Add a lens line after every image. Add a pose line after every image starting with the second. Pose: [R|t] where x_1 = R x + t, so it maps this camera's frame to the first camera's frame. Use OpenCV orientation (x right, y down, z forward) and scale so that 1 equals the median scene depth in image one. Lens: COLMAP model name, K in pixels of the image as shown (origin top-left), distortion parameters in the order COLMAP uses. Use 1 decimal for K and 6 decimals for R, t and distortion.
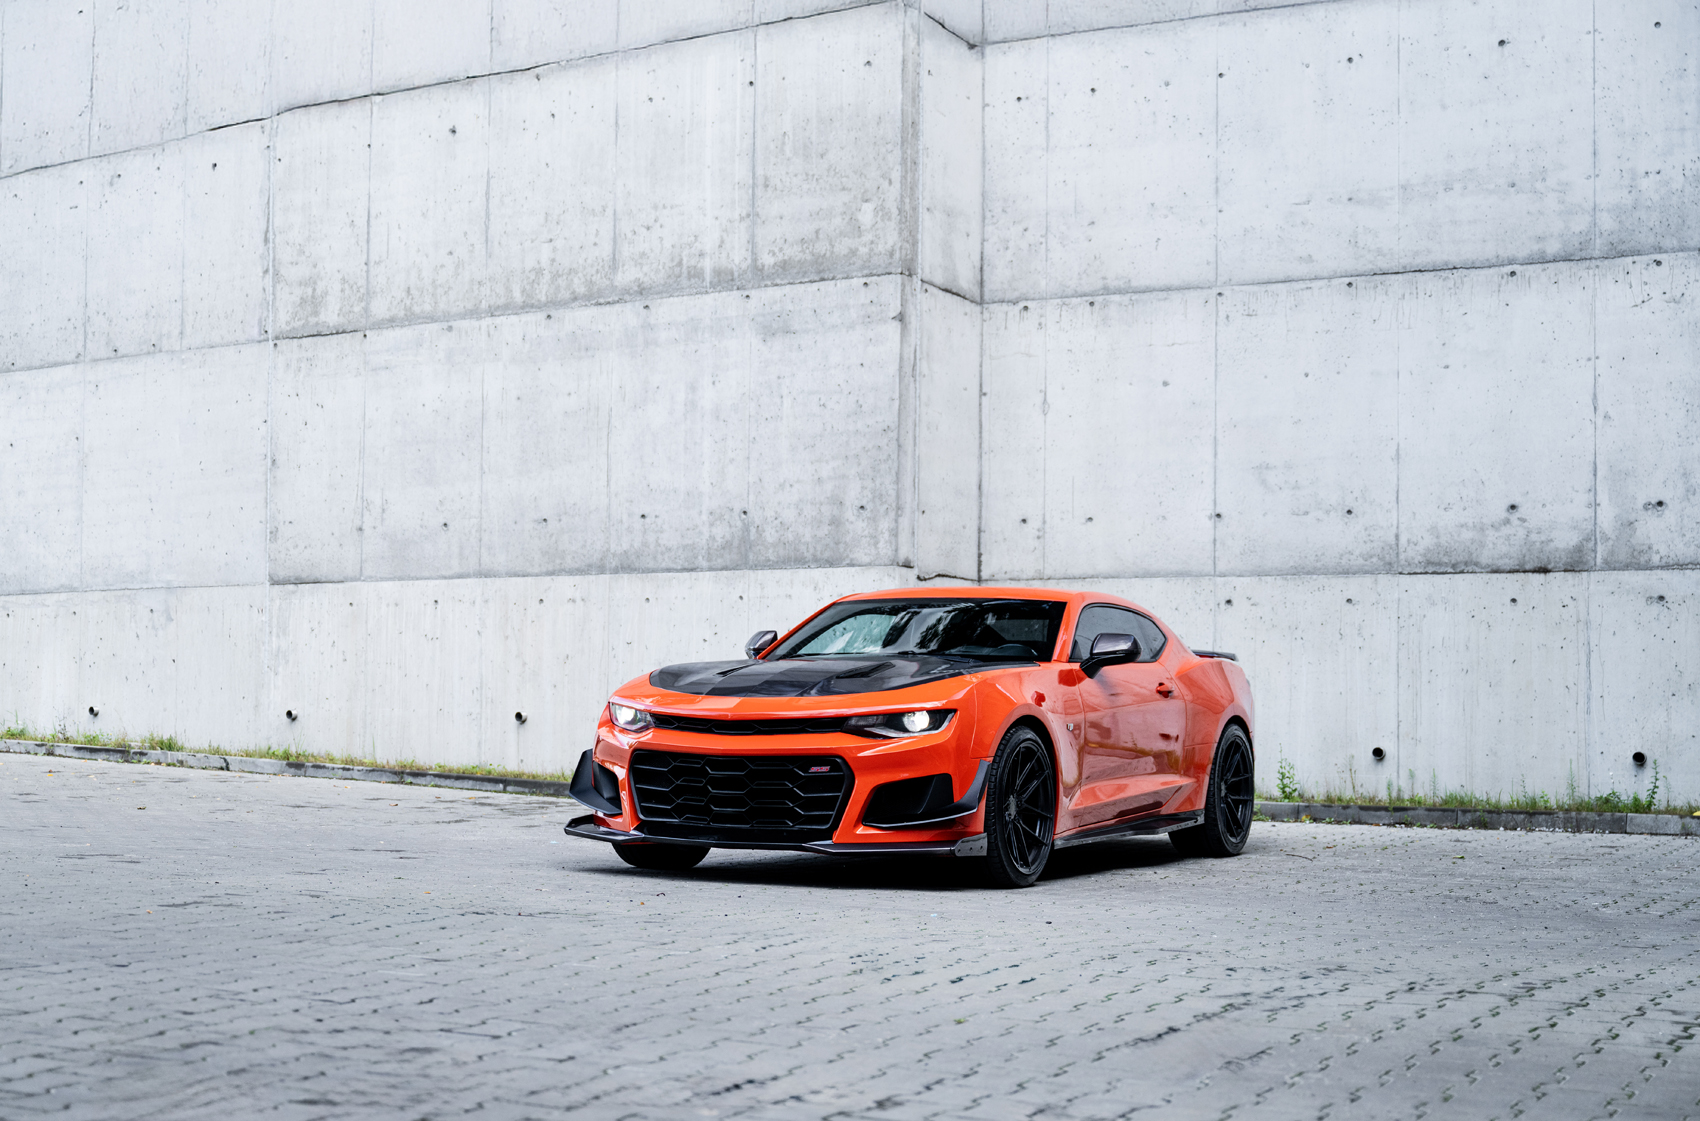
lens RADIAL K [[2407.9, 0, 800.2], [0, 2407.9, 608.2], [0, 0, 1]] dist [-0.004880, 0.000000]
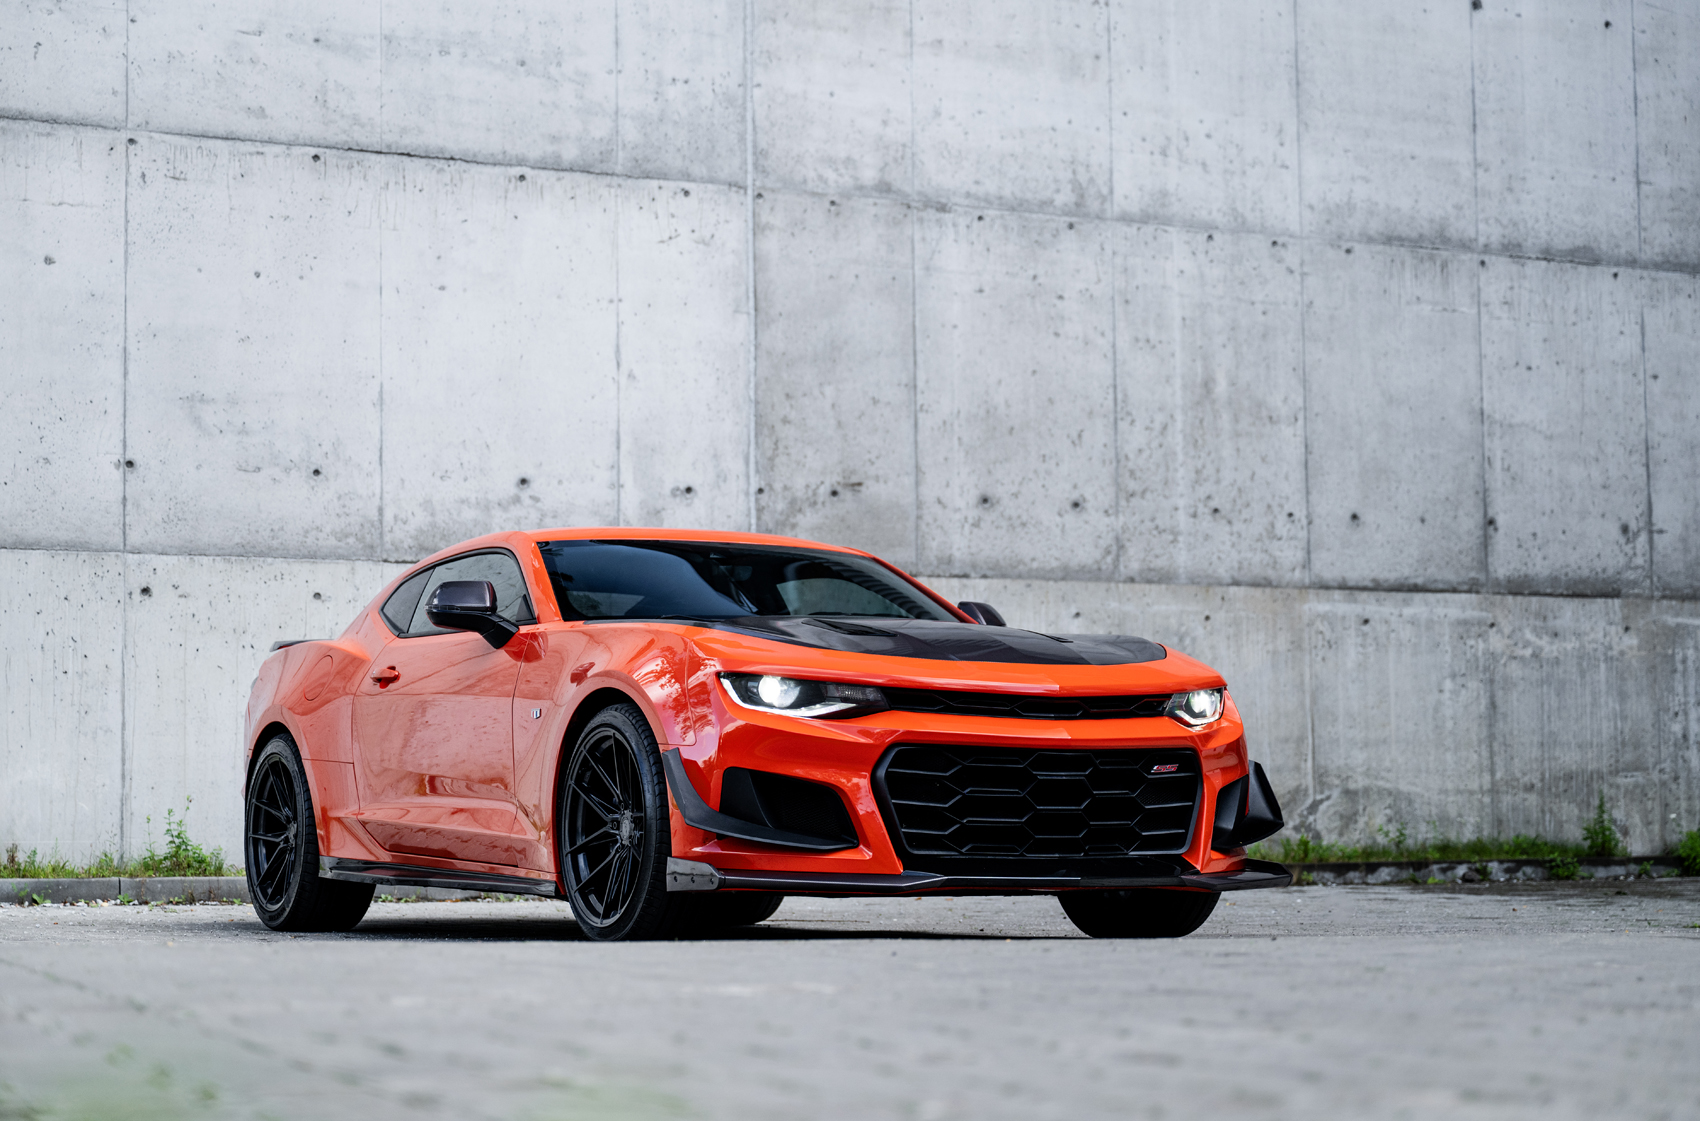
lens RADIAL K [[3252.9, 0, 828.4], [0, 3252.9, 572.7], [0, 0, 1]] dist [0.002260, 0.000000]
pose [[0.567190, 0.050511, 0.822037, -0.465341], [-0.018590, 0.998648, -0.048537, 0.033075], [-0.823377, 0.012248, 0.567362, 0.313522]]
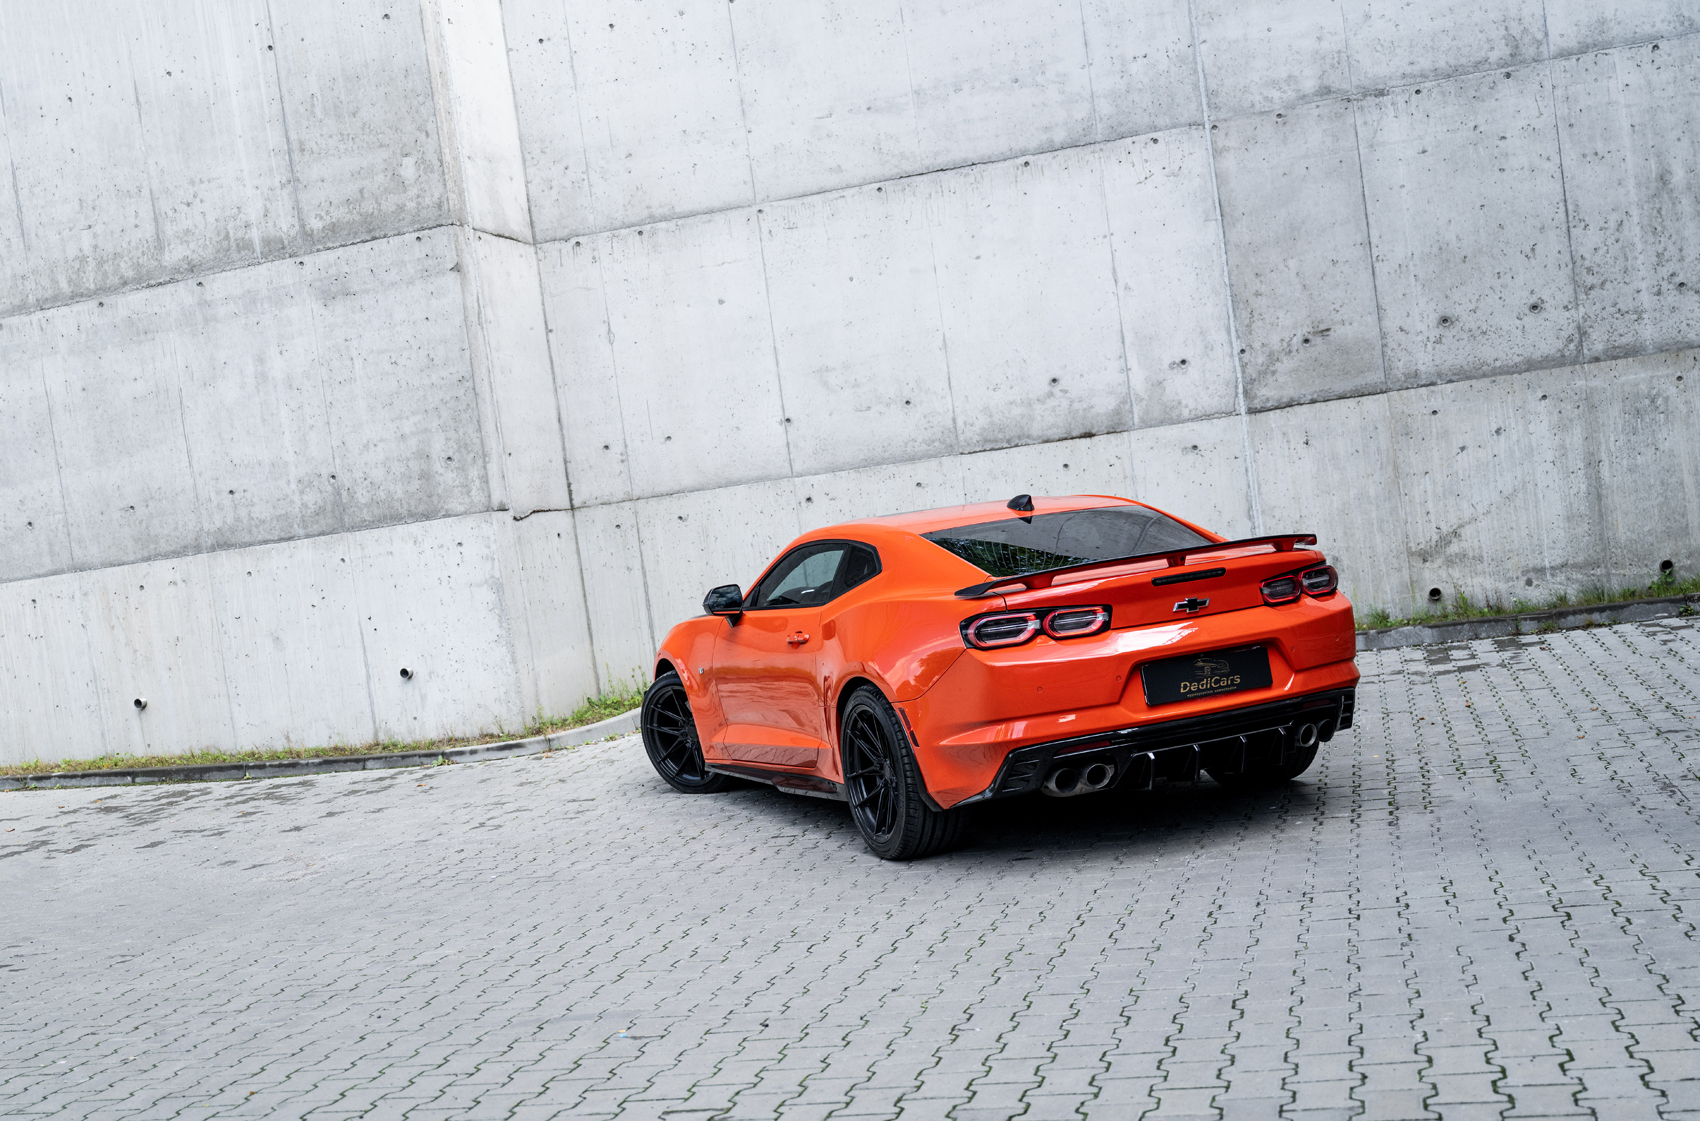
lens RADIAL K [[1900.6, 0, 863.7], [0, 1900.6, 613.2], [0, 0, 1]] dist [0.000898, 0.000000]
pose [[0.963201, -0.153342, 0.220750, 0.006897], [0.134727, 0.986110, 0.097138, -0.031239], [-0.232579, -0.063823, 0.970481, 0.168136]]
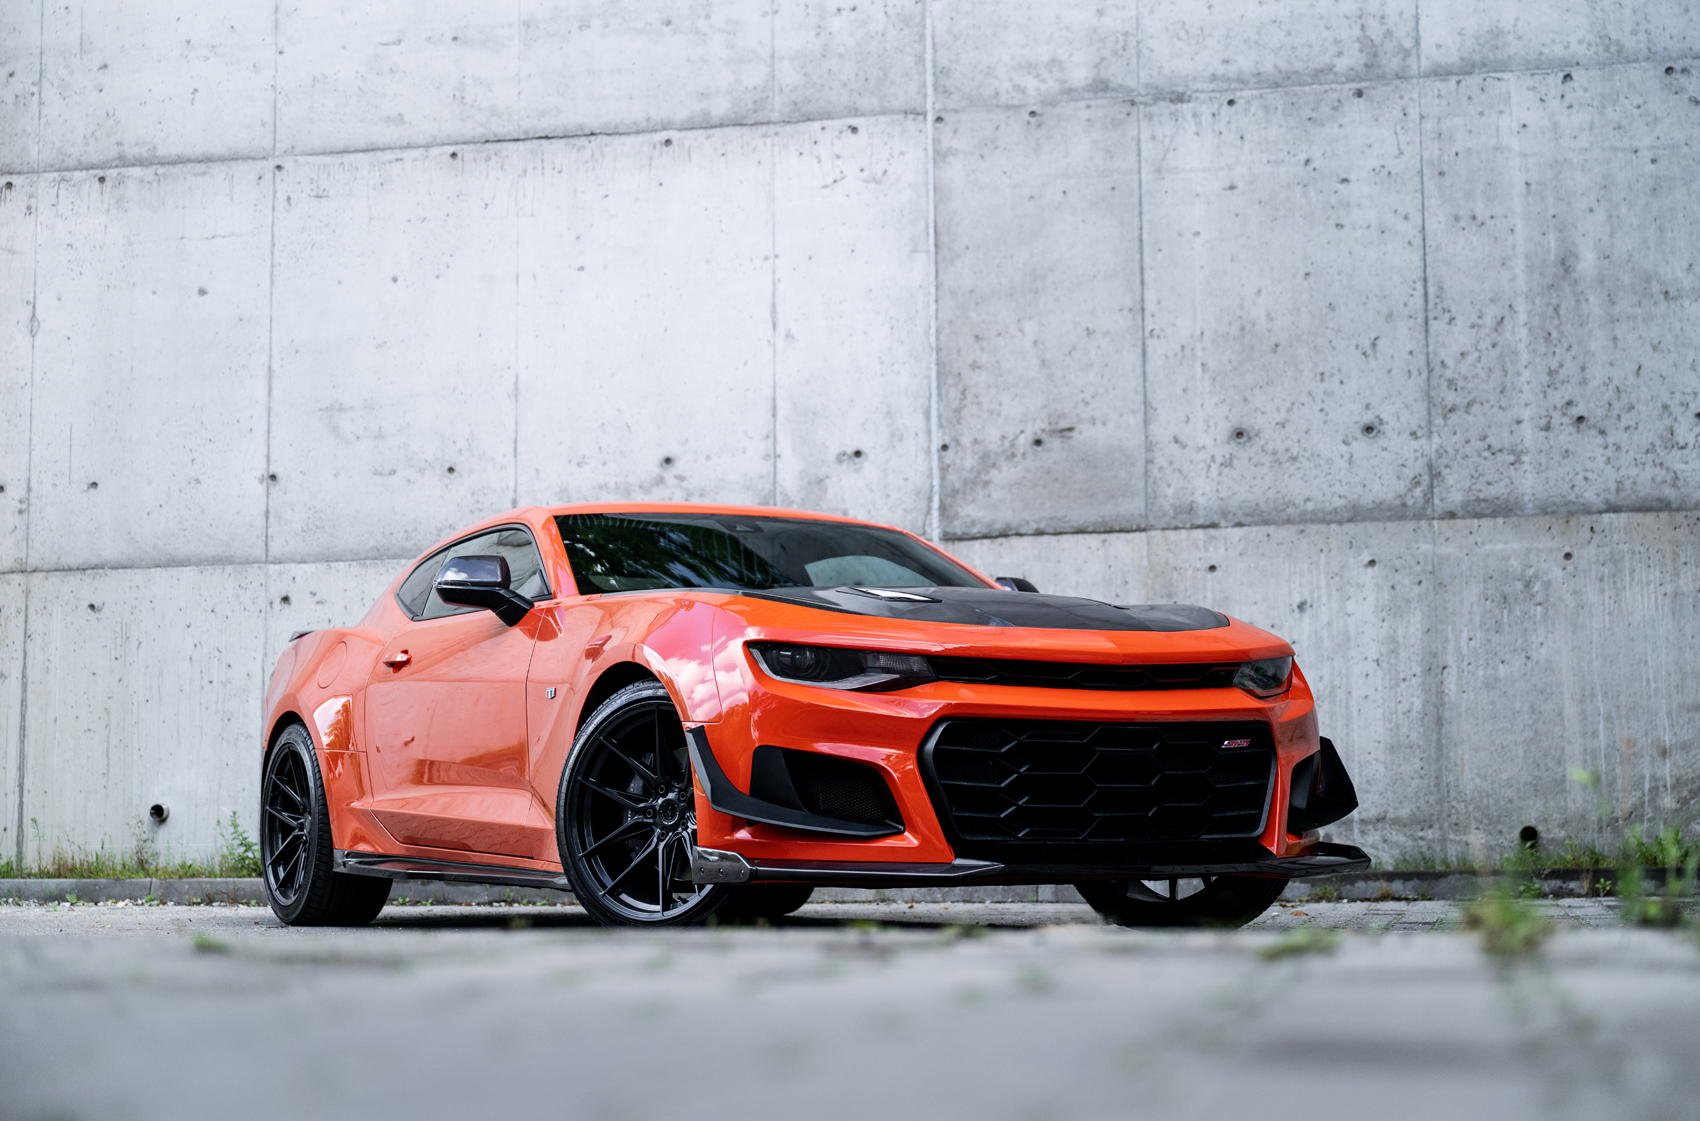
lens RADIAL K [[2842.6, 0, 856.3], [0, 2842.6, 552.7], [0, 0, 1]] dist [0.007130, 0.000000]
pose [[0.964309, 0.011933, 0.264510, 0.117833], [0.008090, 0.997190, -0.074481, 0.046281], [-0.264656, 0.073963, 0.961502, 0.158100]]
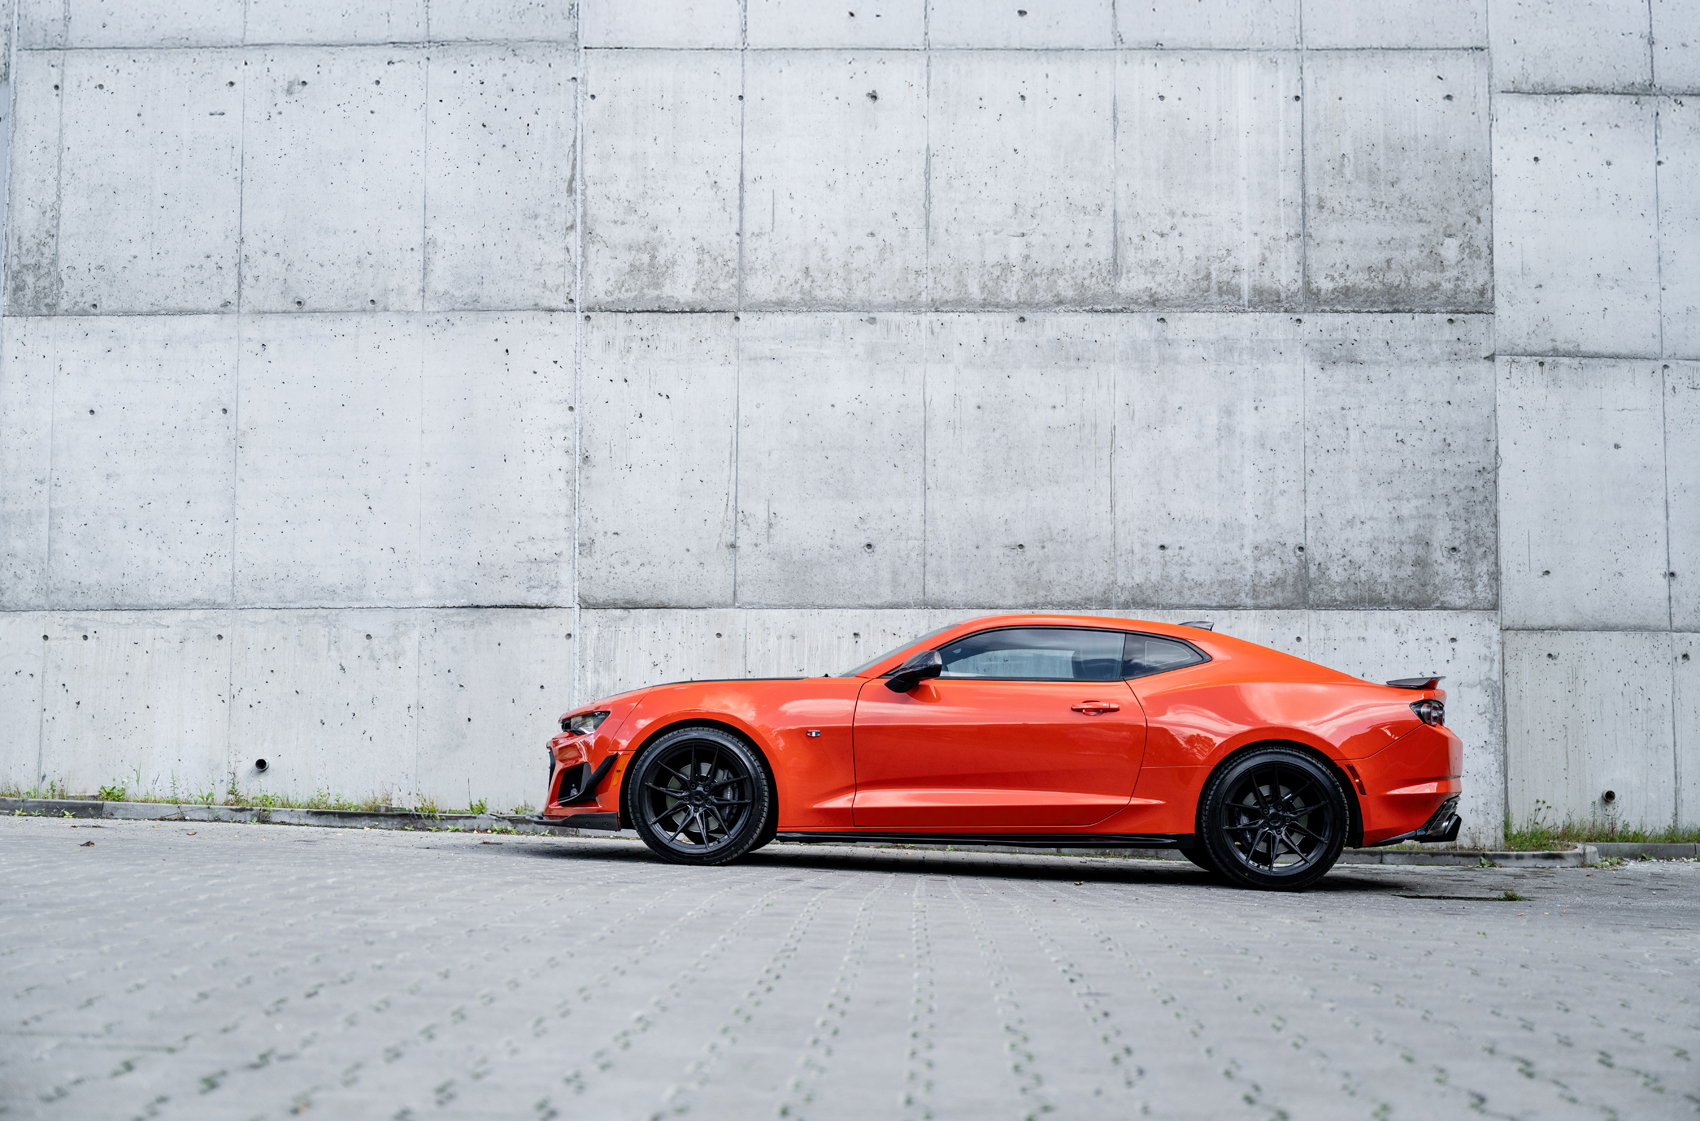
lens RADIAL K [[2175.1, 0, 873.0], [0, 2175.1, 580.8], [0, 0, 1]] dist [-0.001945, 0.000000]
pose [[0.840245, 0.043829, 0.540432, -0.632014], [-0.019068, 0.998500, -0.051331, 0.019894], [-0.541871, 0.032825, 0.839820, 0.385711]]
